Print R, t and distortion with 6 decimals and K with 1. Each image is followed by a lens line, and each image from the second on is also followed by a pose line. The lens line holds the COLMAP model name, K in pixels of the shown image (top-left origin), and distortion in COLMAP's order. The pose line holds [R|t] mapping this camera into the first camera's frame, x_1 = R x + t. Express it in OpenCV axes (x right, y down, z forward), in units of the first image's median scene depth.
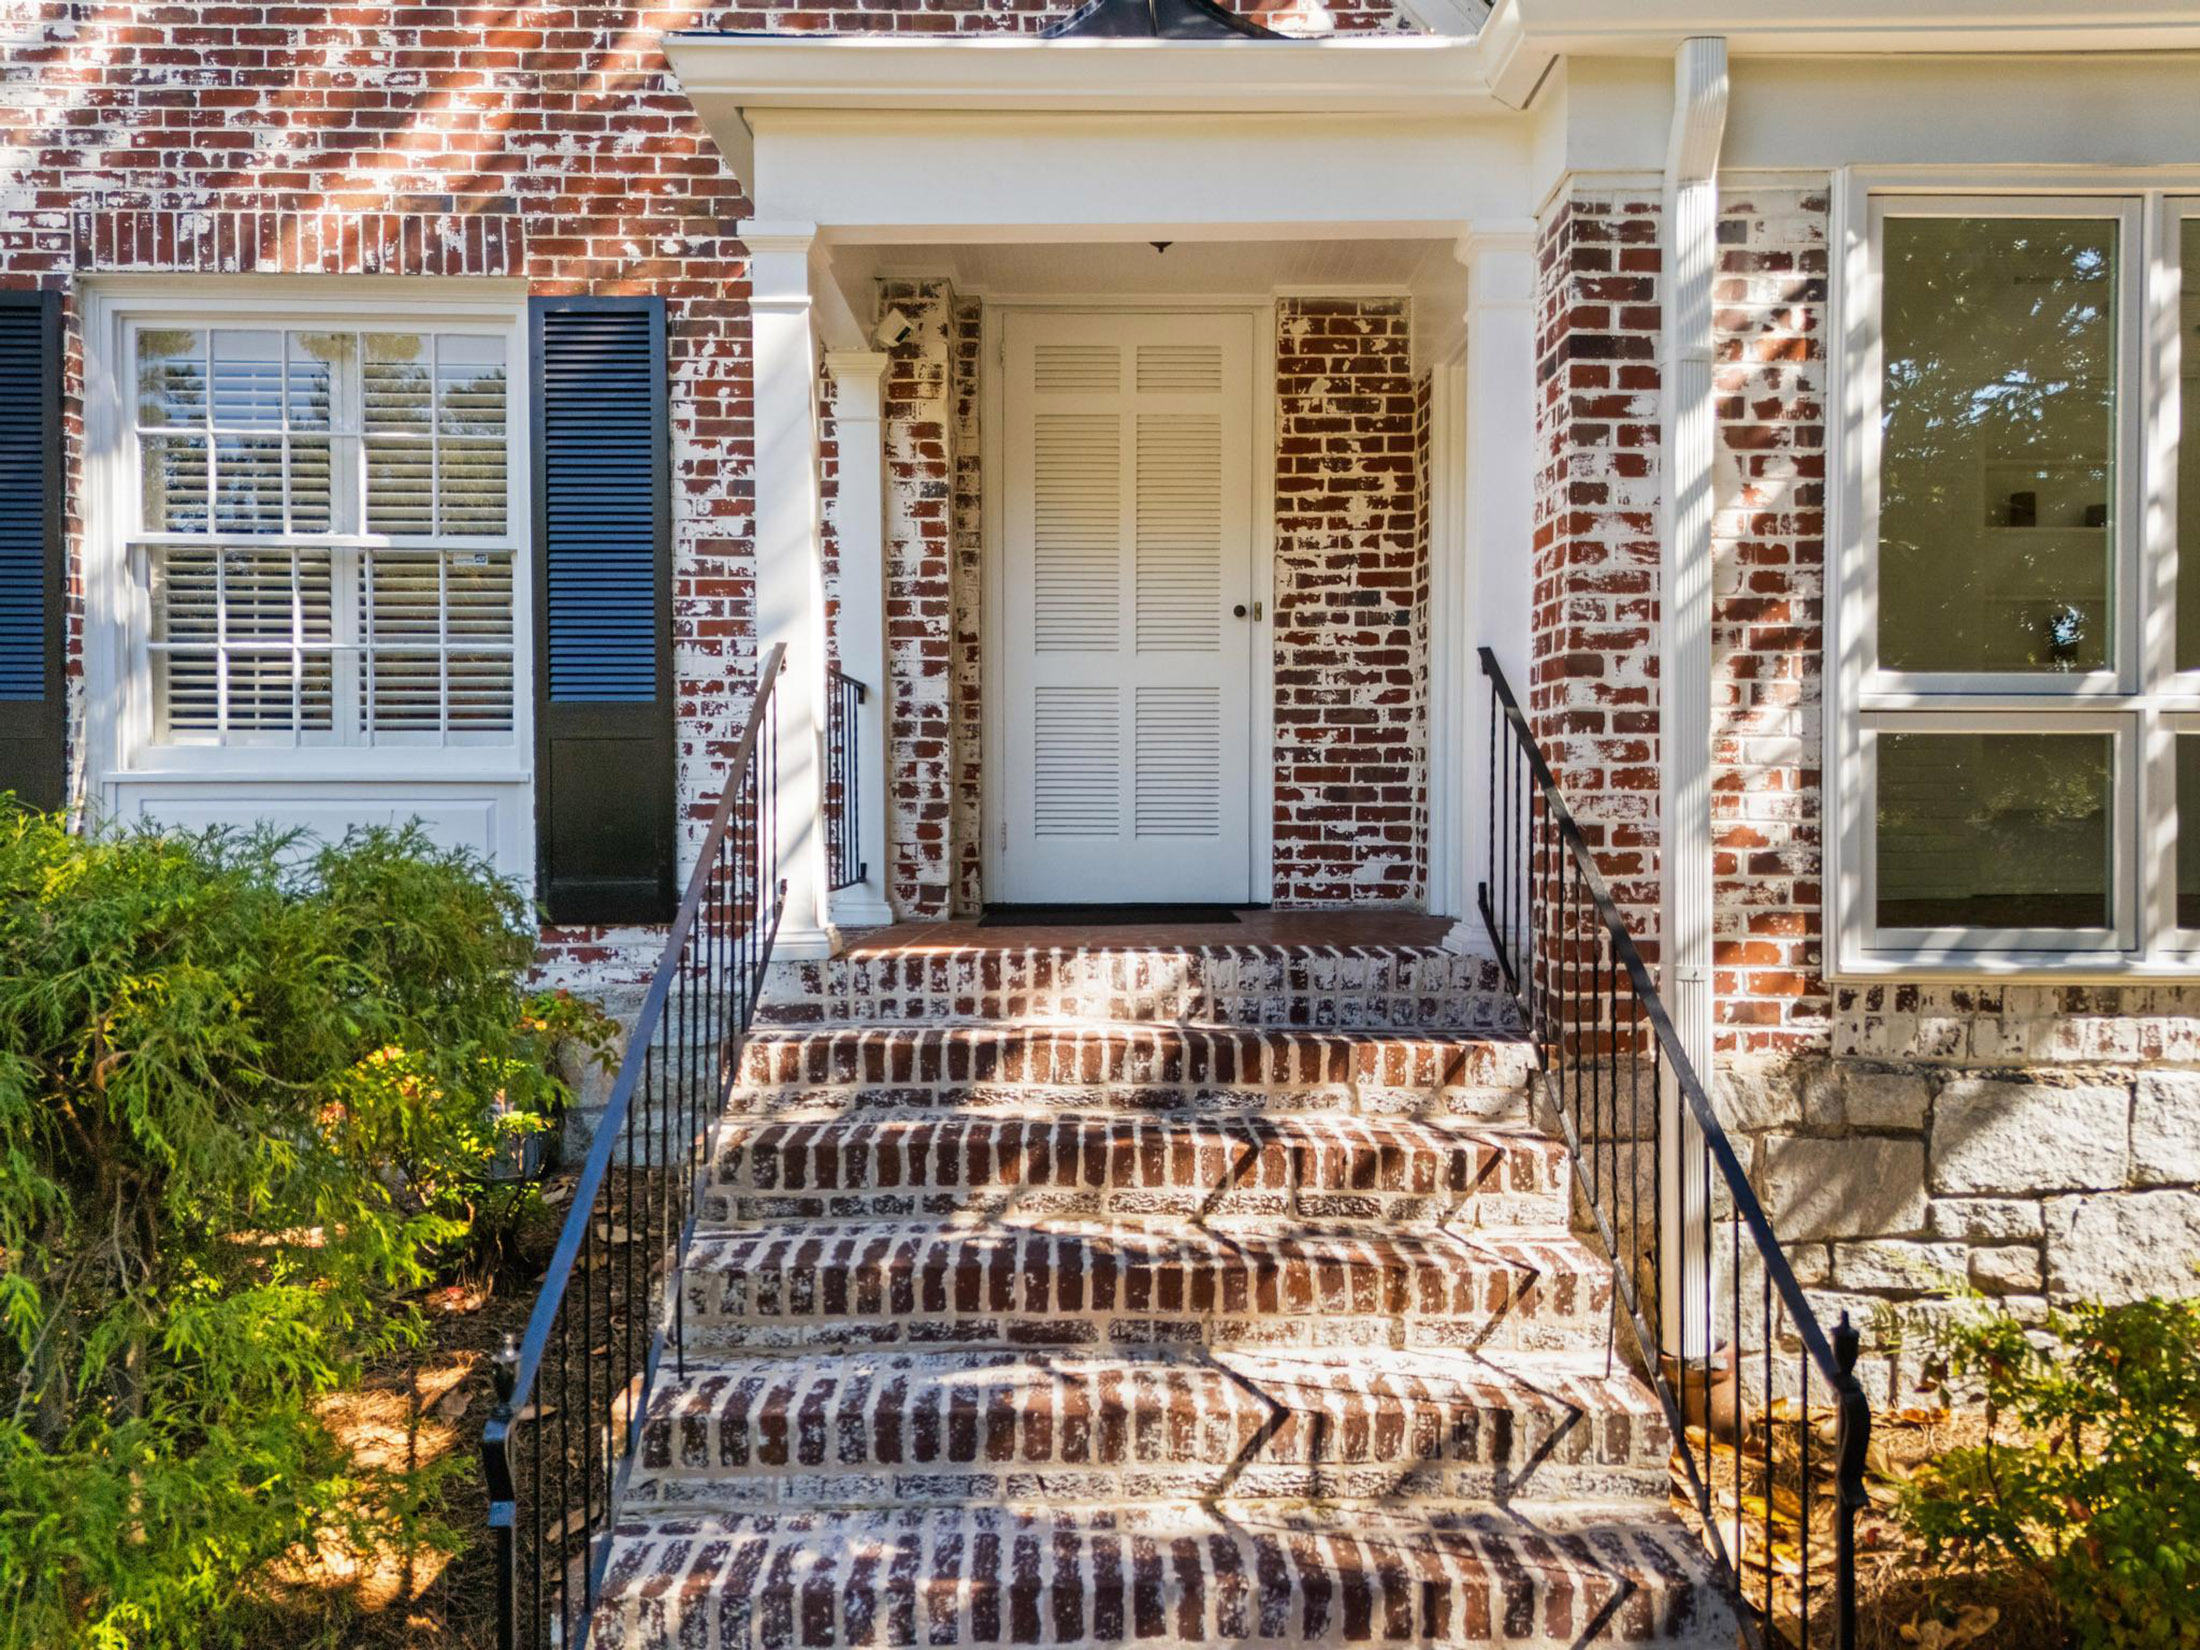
lens RADIAL K [[1543.1, 0, 1100.0], [0, 1543.1, 825.0], [0, 0, 1]] dist [0.029509, -0.057998]
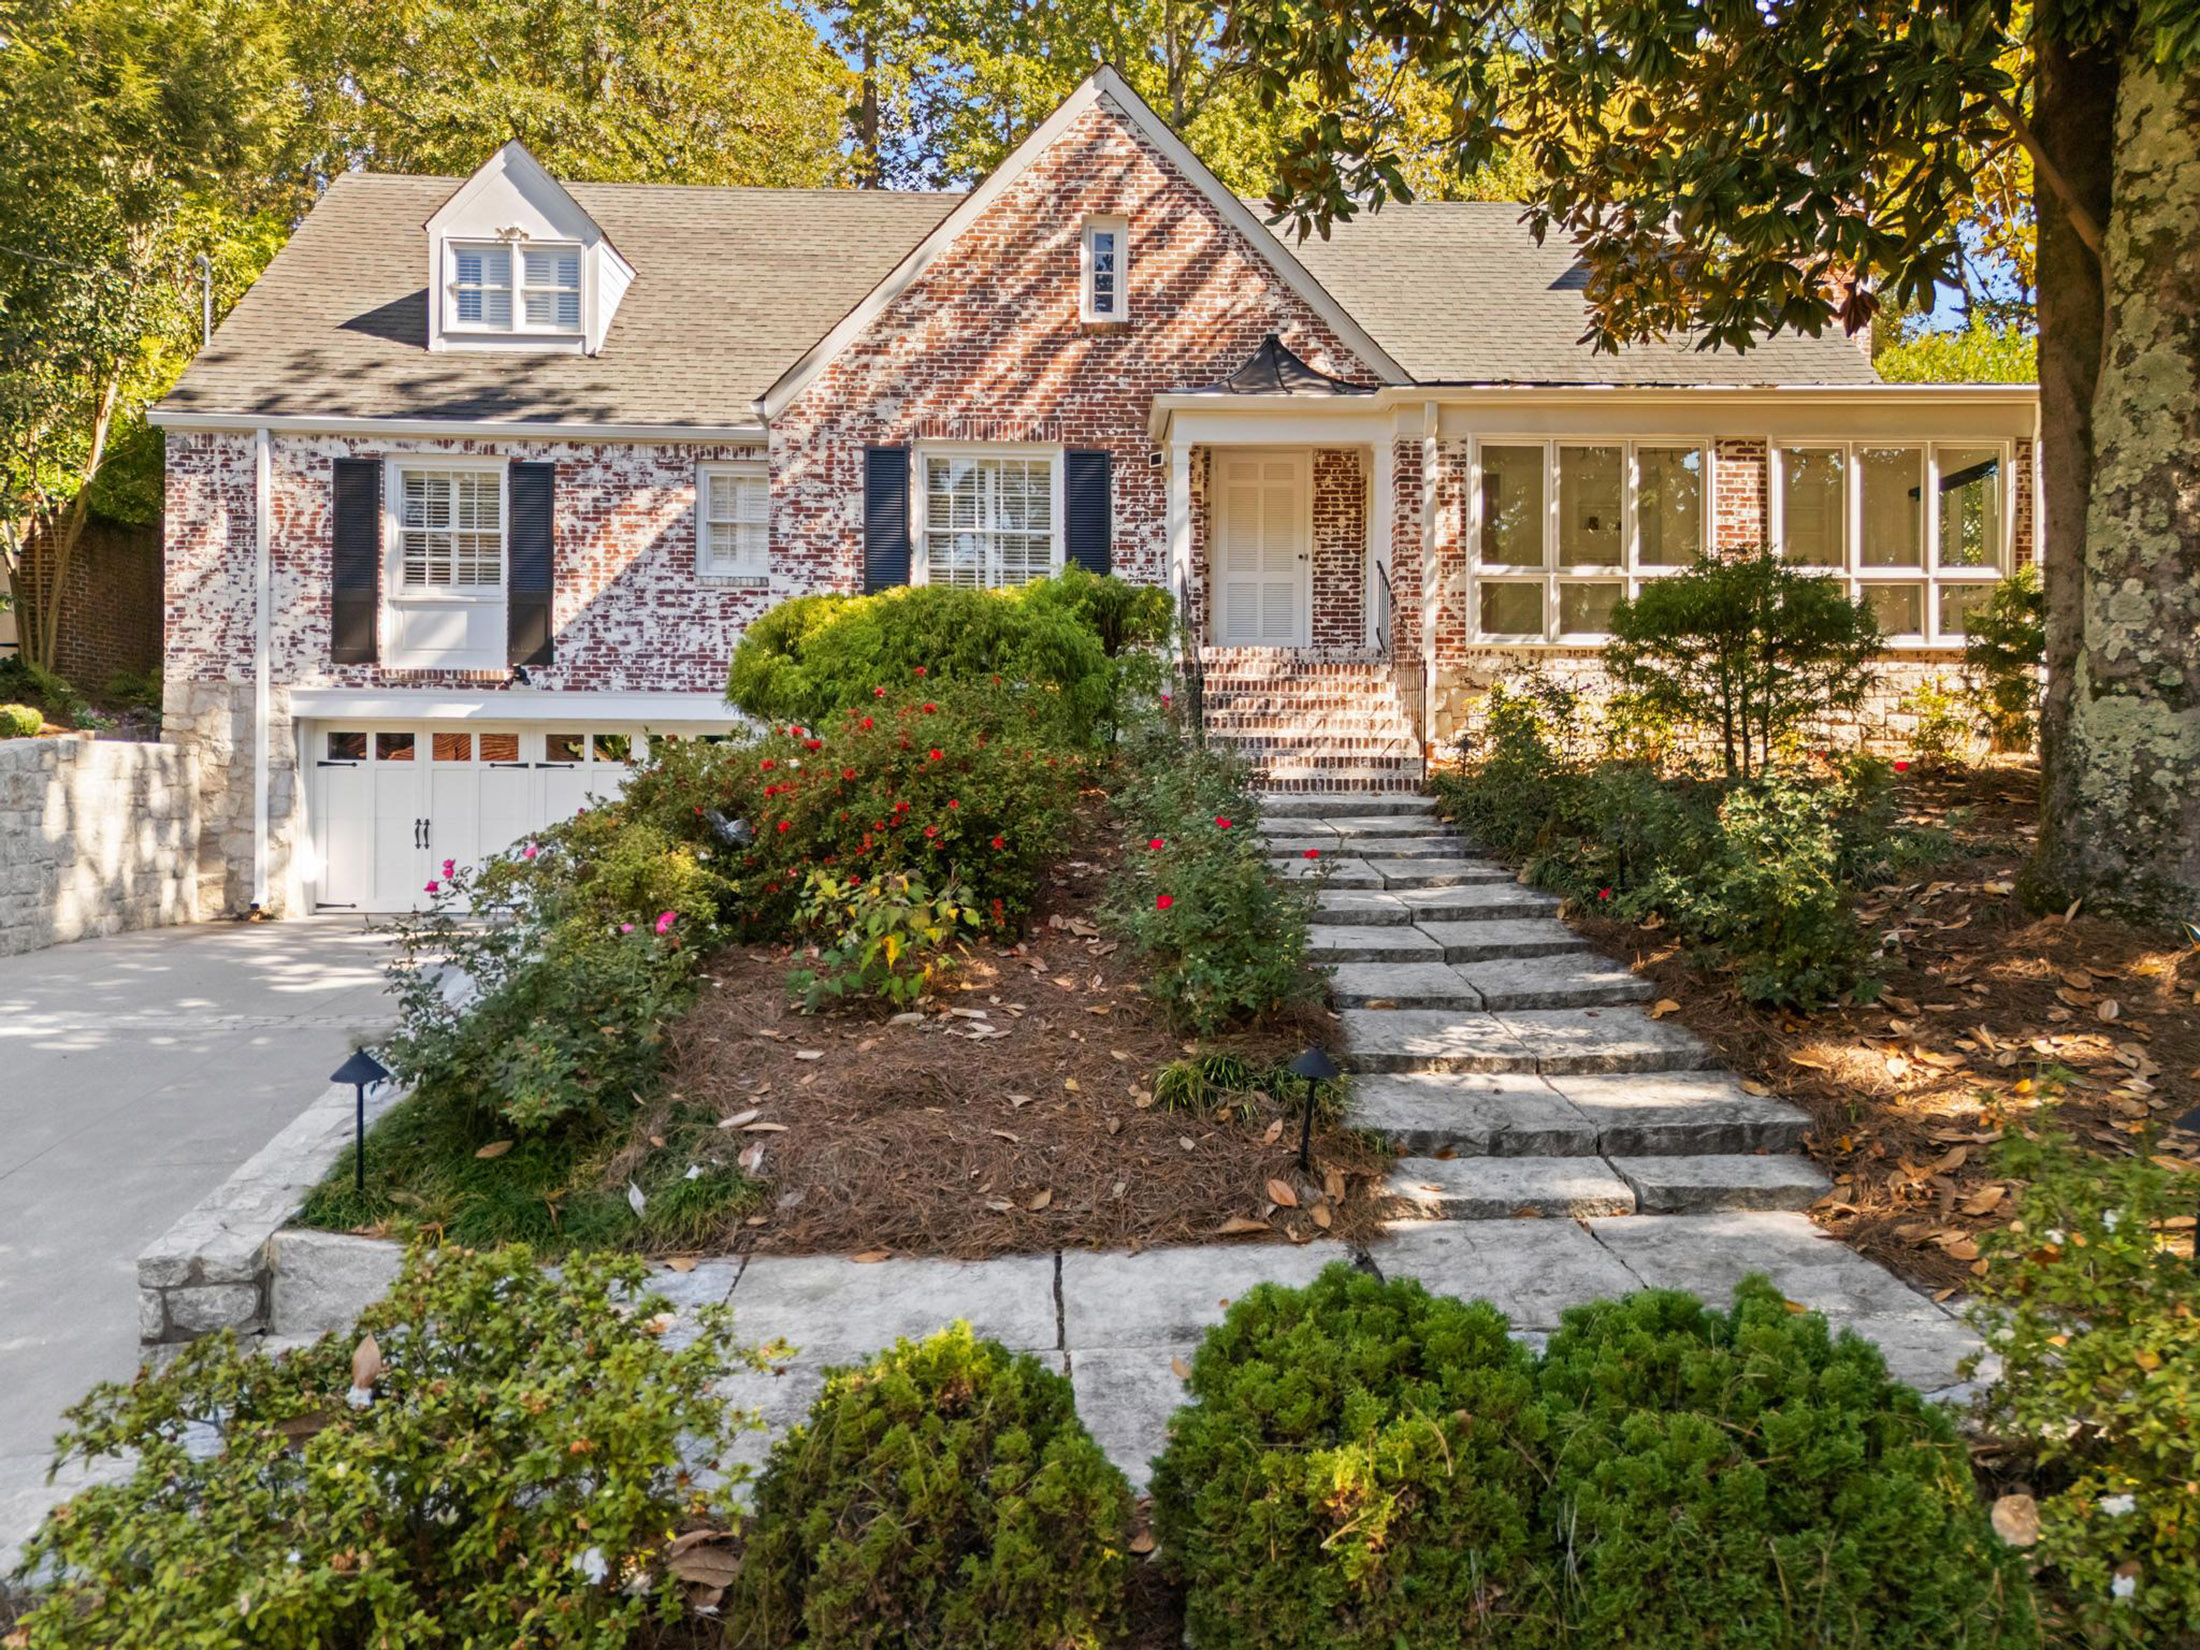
lens RADIAL K [[1574.4, 0, 1100.0], [0, 1574.4, 825.0], [0, 0, 1]] dist [0.004639, 0.000439]
pose [[0.999880, 0.001544, 0.015403, -0.348915], [-0.001392, 0.999950, -0.009879, 0.415449], [-0.015417, 0.009856, 0.999833, -2.042146]]
